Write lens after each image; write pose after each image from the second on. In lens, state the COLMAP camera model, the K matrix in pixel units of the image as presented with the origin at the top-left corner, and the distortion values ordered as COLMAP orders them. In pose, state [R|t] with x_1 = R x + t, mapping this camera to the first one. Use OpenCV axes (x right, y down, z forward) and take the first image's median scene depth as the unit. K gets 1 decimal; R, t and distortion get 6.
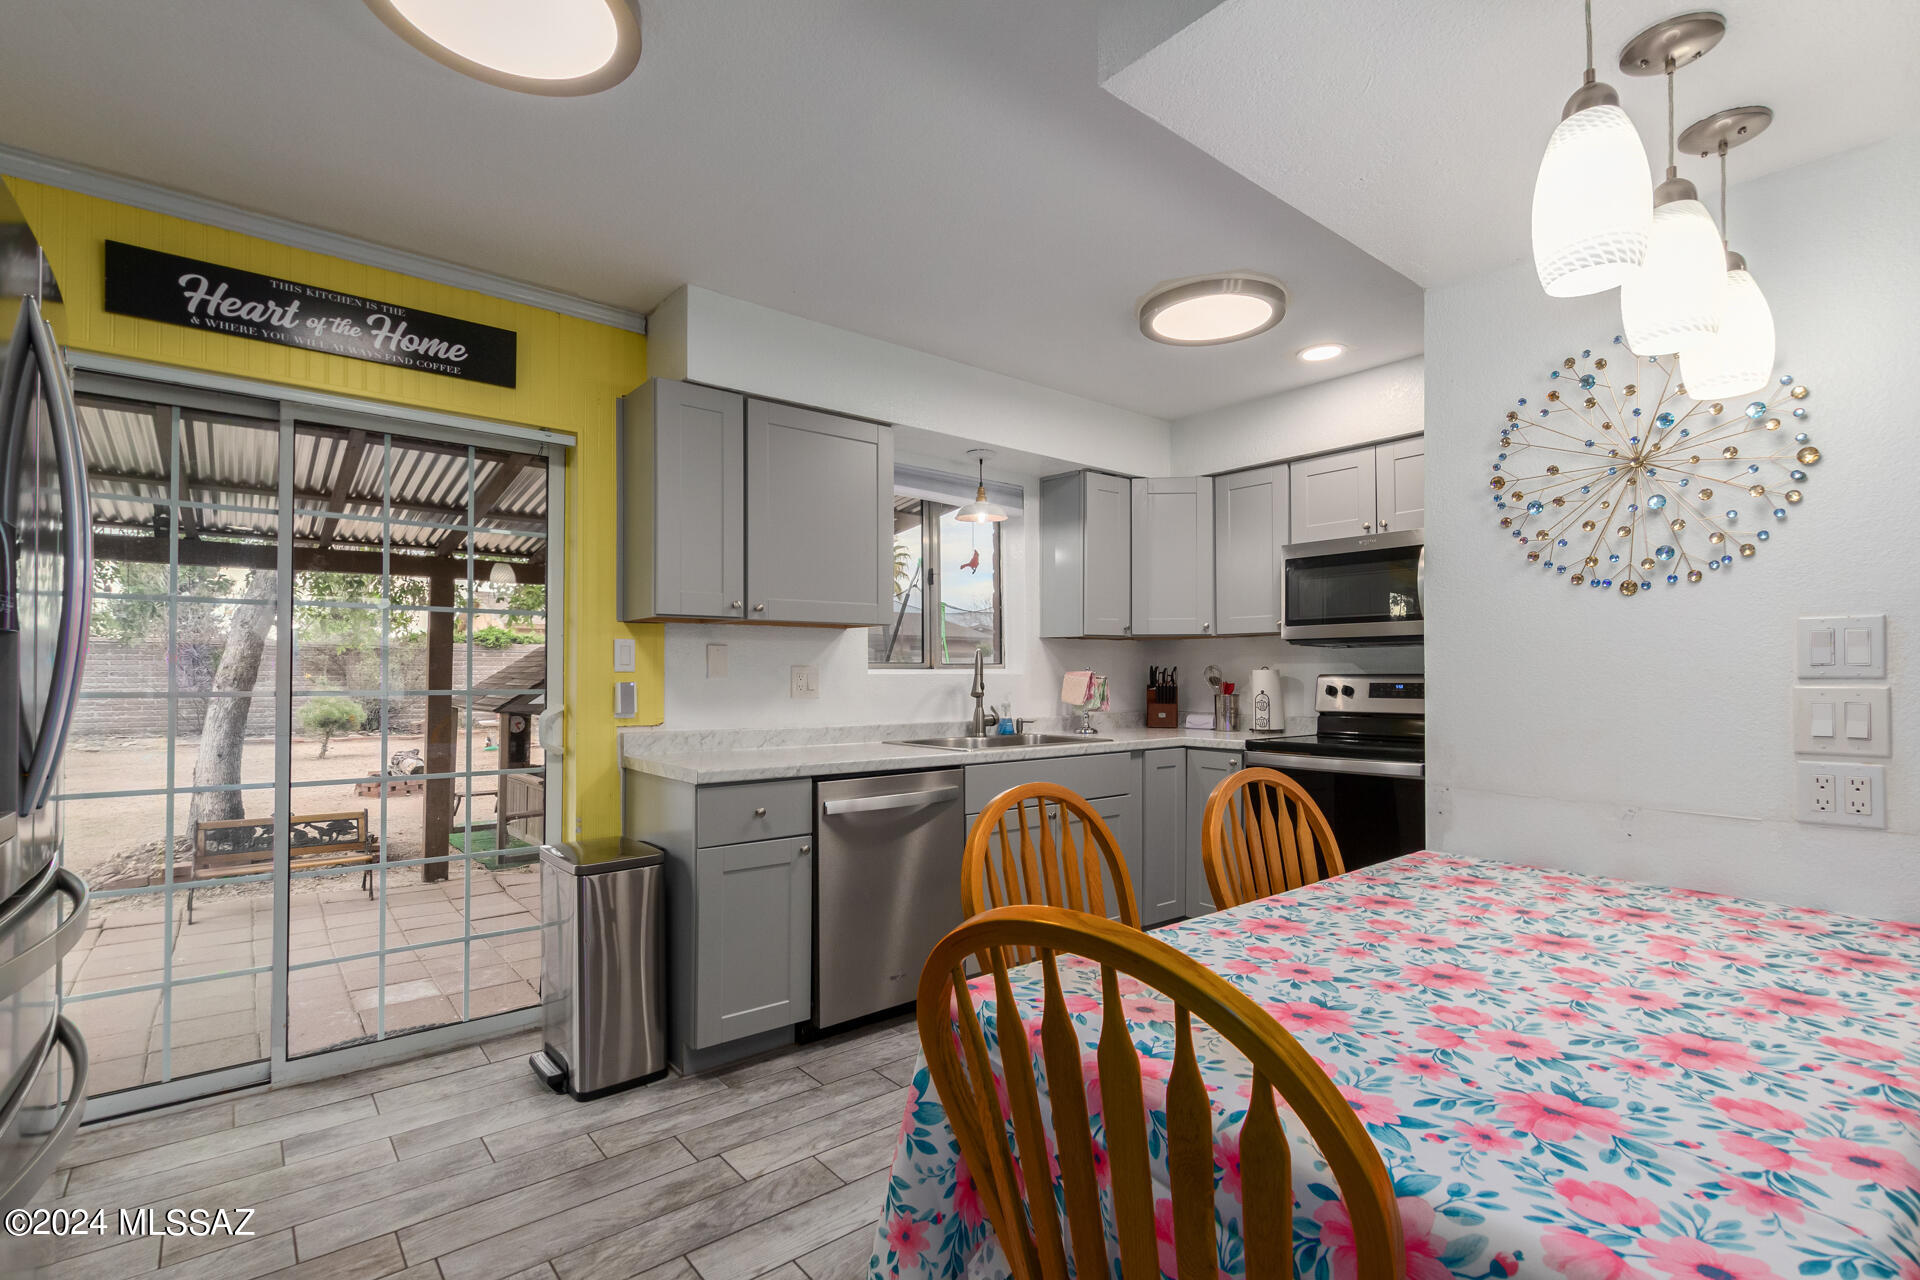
lens RADIAL K [[890.6, 0, 972.5], [0, 890.6, 663.4], [0, 0, 1]] dist [0.001705, 0.000781]
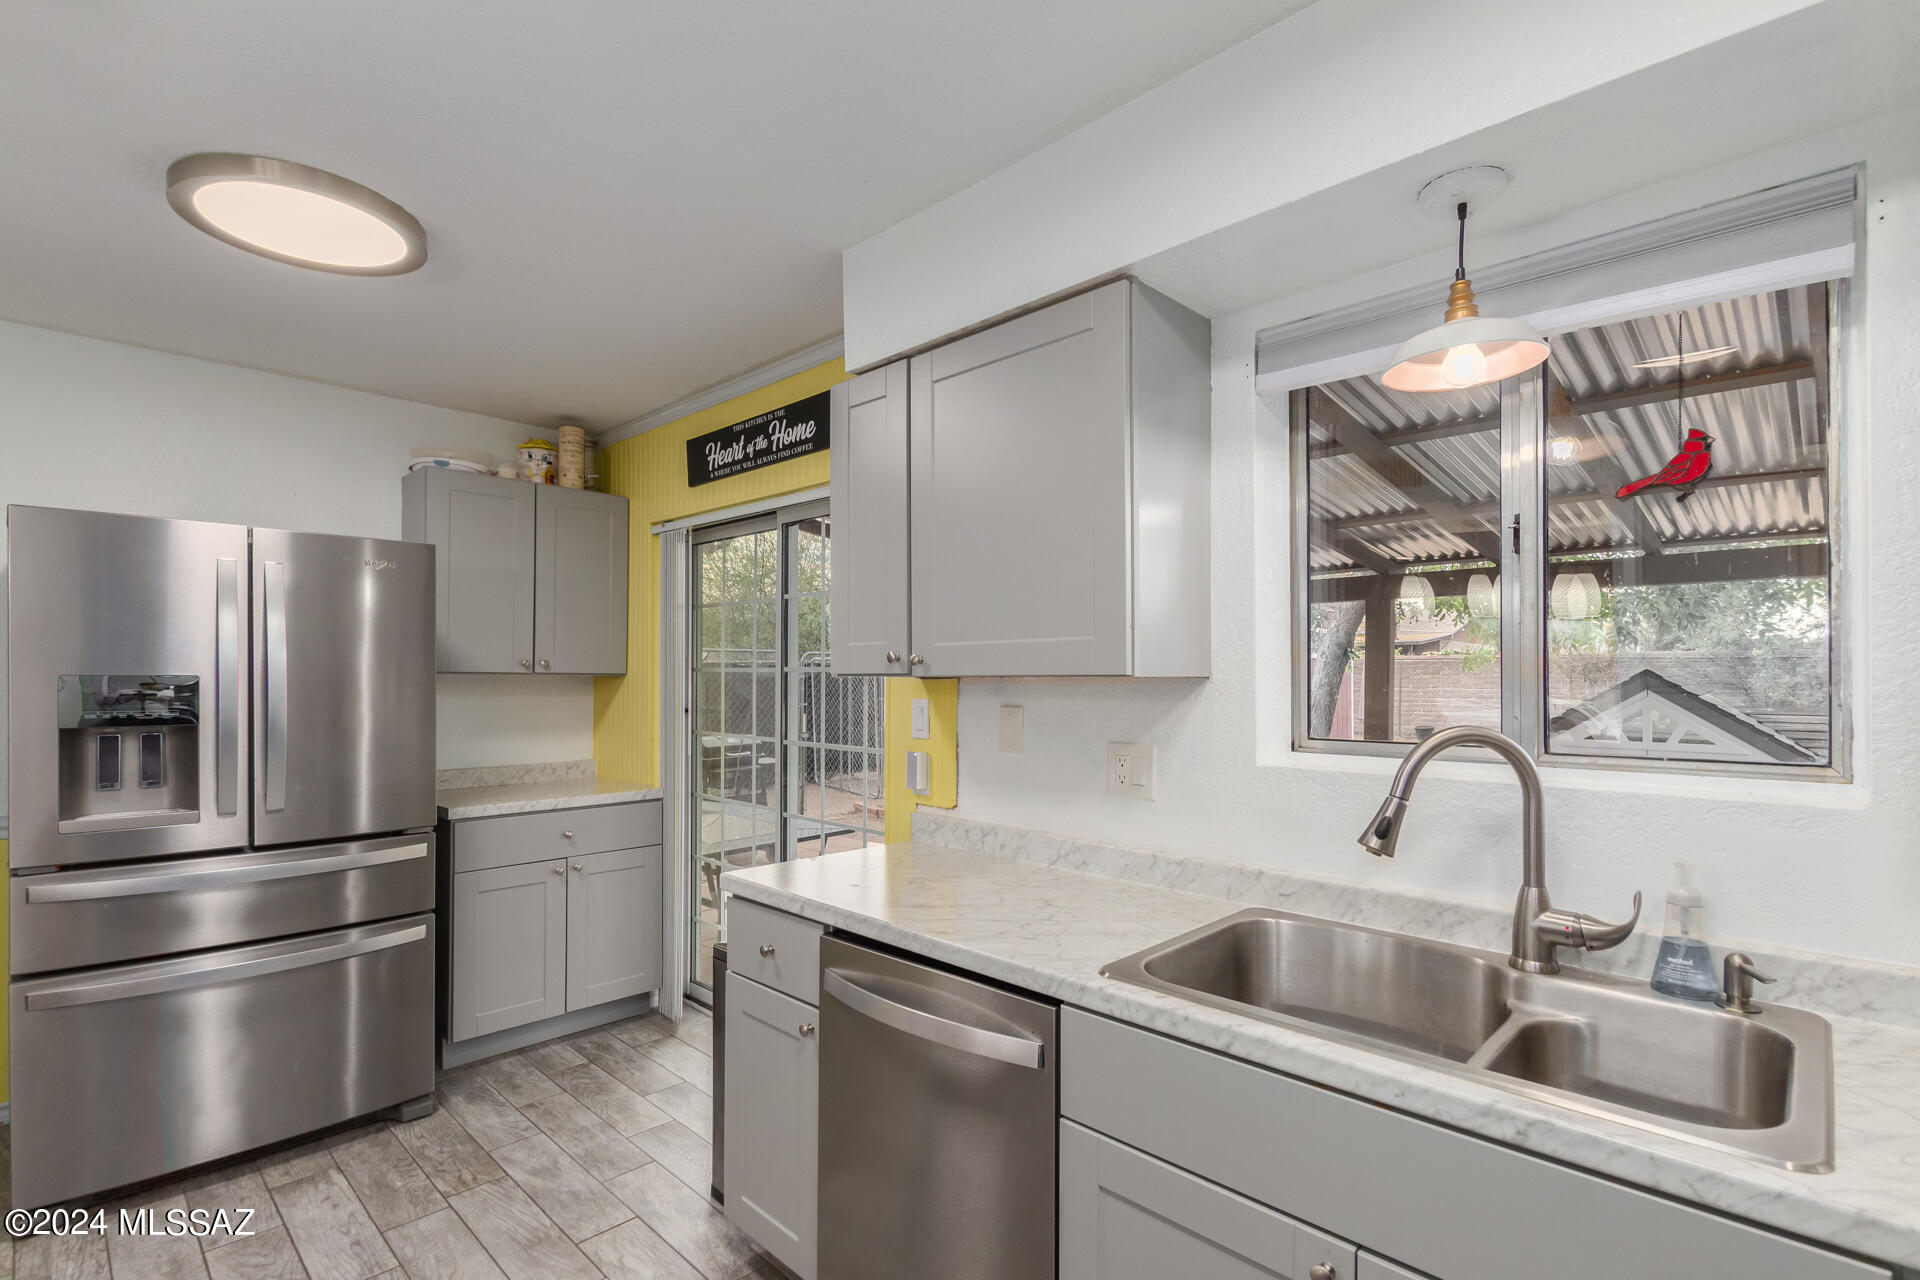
lens RADIAL K [[891.6, 0, 960.6], [0, 891.6, 671.1], [0, 0, 1]] dist [0.001295, -0.000143]
pose [[0.103746, -0.004420, -0.994594, 0.414478], [0.009291, 0.999951, -0.003475, -0.046823], [0.994560, -0.008880, 0.103782, 0.894620]]
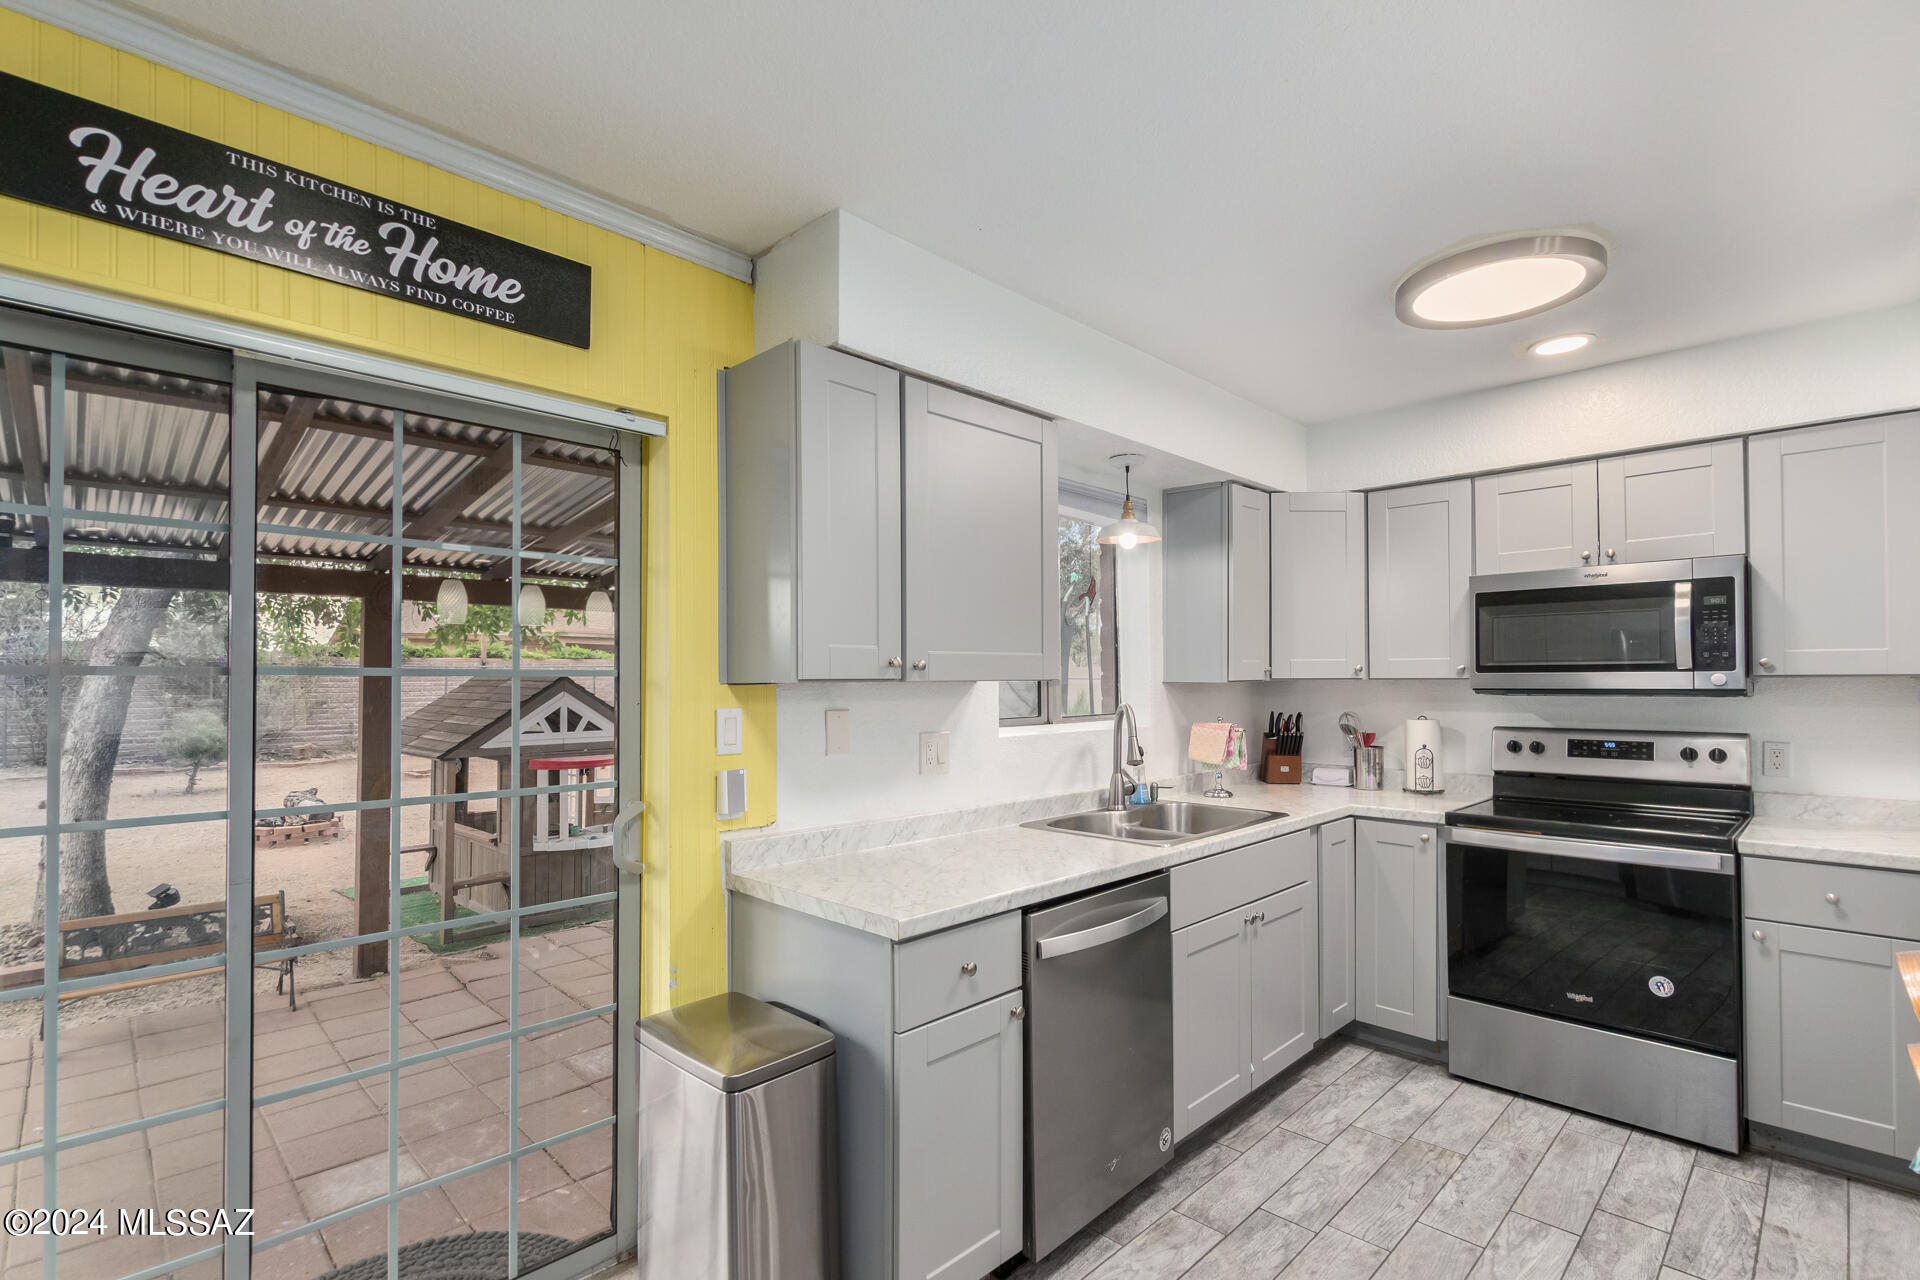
lens RADIAL K [[891.6, 0, 960.6], [0, 891.6, 671.1], [0, 0, 1]] dist [0.001295, -0.000143]
pose [[0.995476, -0.000642, 0.095010, -0.257236], [0.000434, 0.999997, 0.002205, -0.055226], [-0.095011, -0.002154, 0.995474, 0.255134]]
